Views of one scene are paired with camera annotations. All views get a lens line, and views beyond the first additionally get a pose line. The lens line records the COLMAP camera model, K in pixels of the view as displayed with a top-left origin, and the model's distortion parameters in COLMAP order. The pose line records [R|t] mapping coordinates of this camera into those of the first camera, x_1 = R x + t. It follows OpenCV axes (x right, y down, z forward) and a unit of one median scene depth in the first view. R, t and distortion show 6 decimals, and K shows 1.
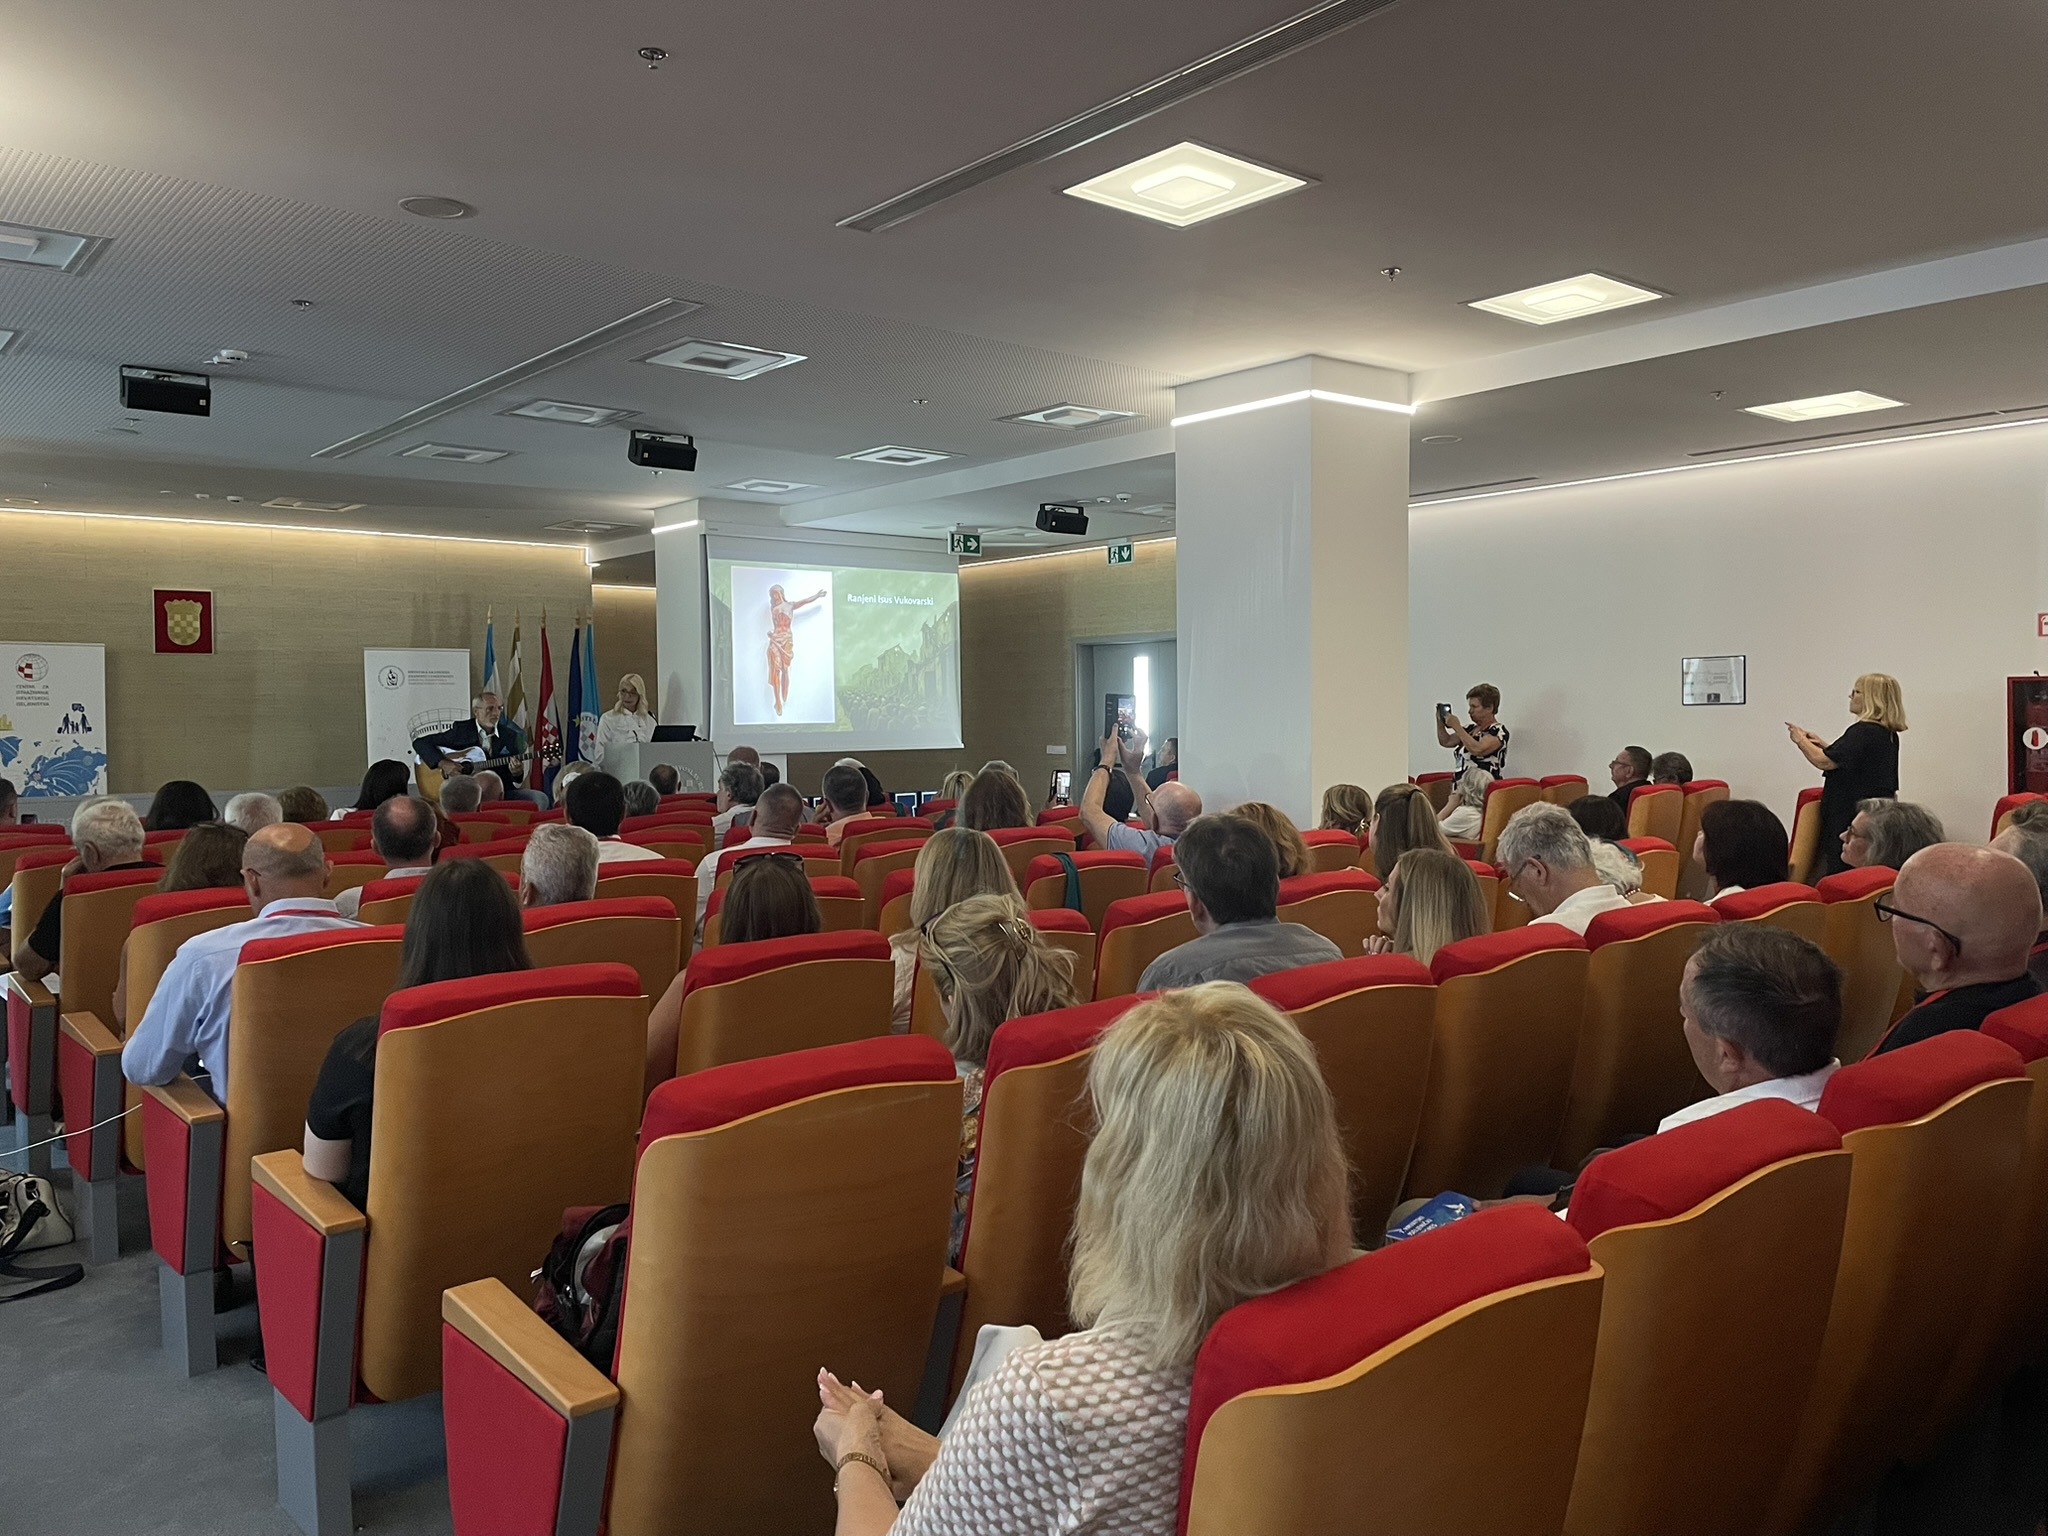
lens RADIAL K [[1532.0, 0, 1022.4], [0, 1532.0, 751.8], [0, 0, 1]] dist [0.083553, -0.101850]
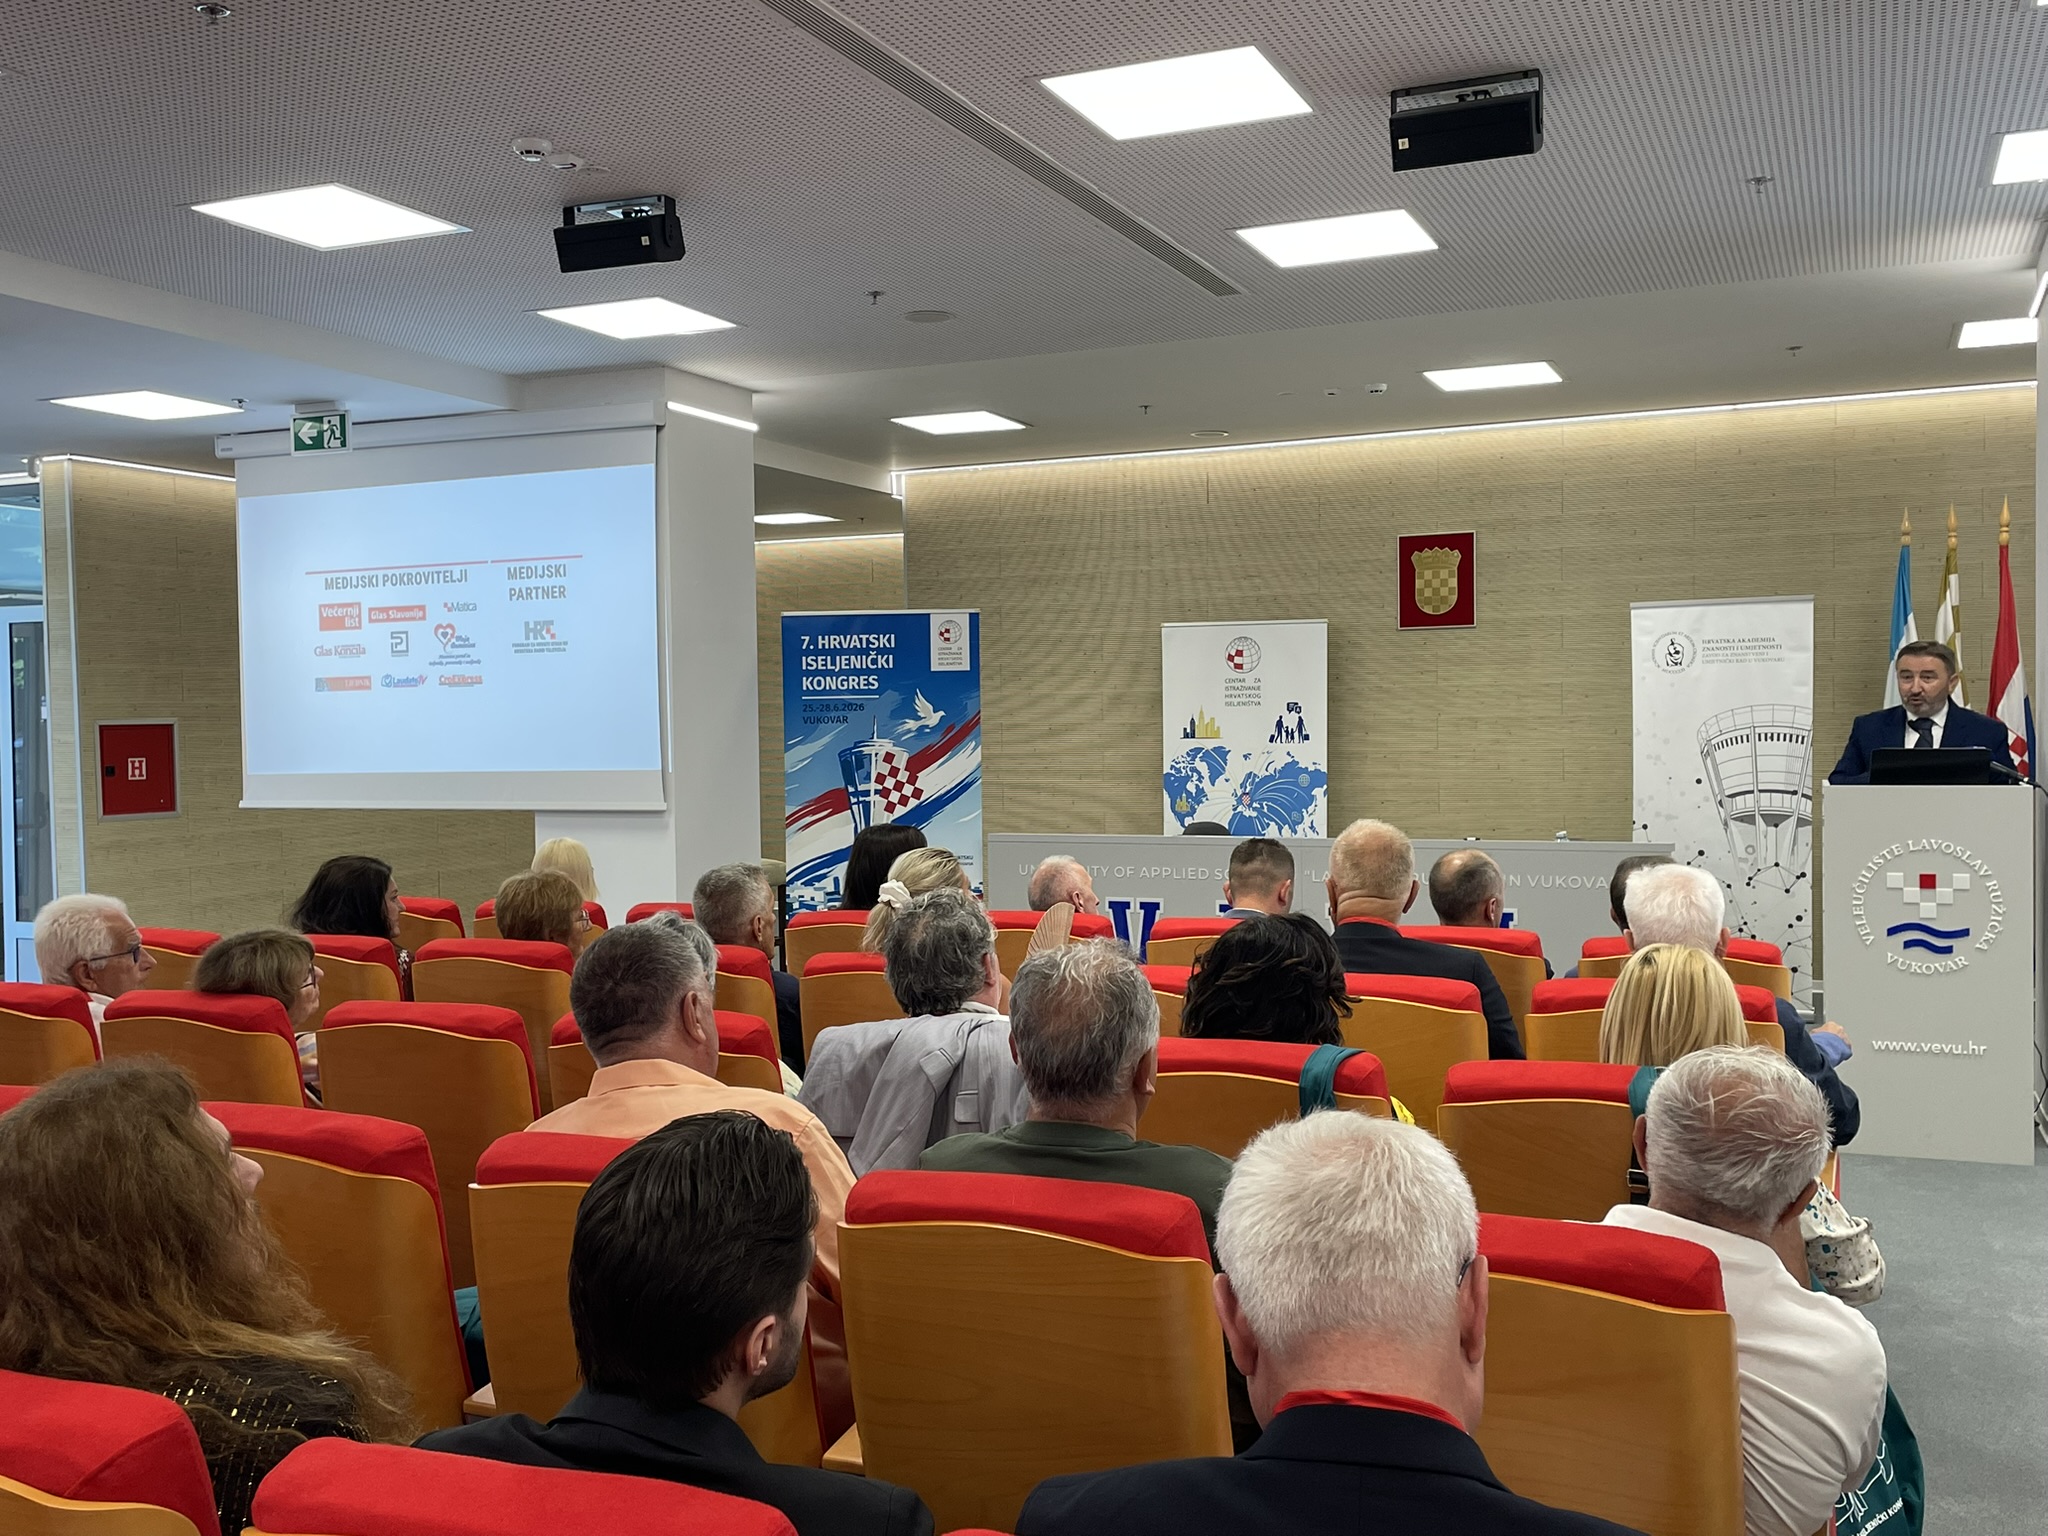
lens RADIAL K [[1915.5, 0, 1011.8], [0, 1915.5, 769.2], [0, 0, 1]] dist [0.123288, -0.243157]
pose [[0.444288, 0.026787, -0.895483, 0.146424], [-0.010968, 0.999641, 0.024461, -0.020080], [0.895817, -0.001046, 0.444422, 0.478966]]
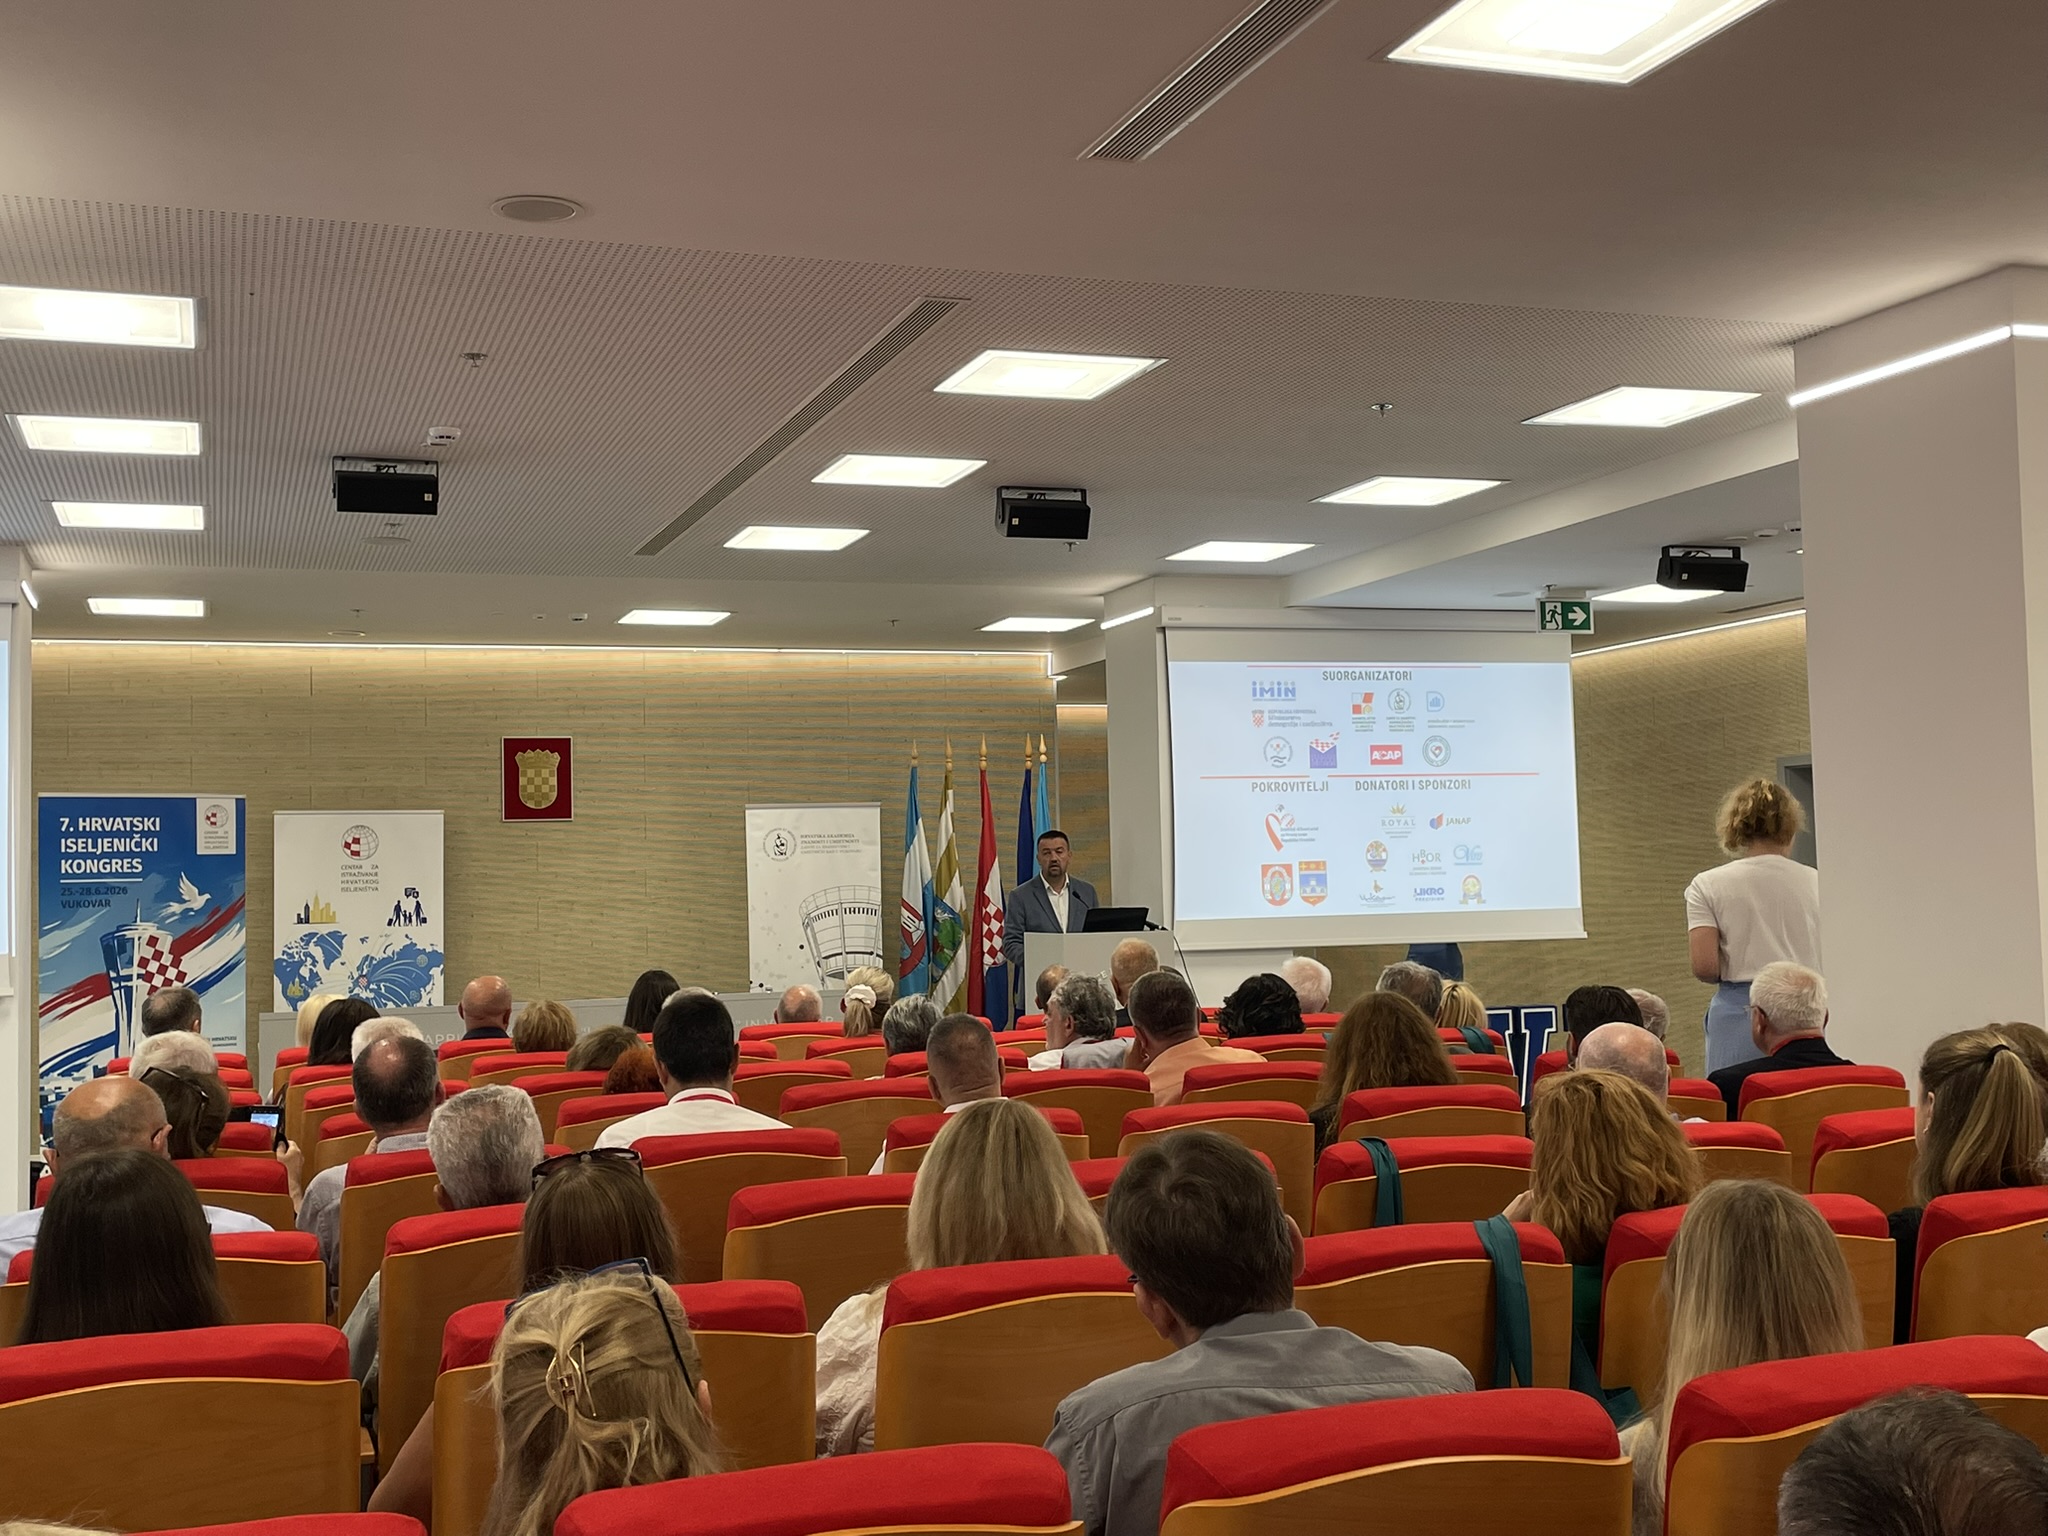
lens RADIAL K [[2238.8, 0, 998.4], [0, 2238.8, 759.1], [0, 0, 1]] dist [0.156196, -0.362210]
pose [[0.931943, -0.034005, -0.361006, 0.079776], [0.006141, 0.996930, -0.078052, -0.004909], [0.362552, 0.070523, 0.929291, 0.048615]]
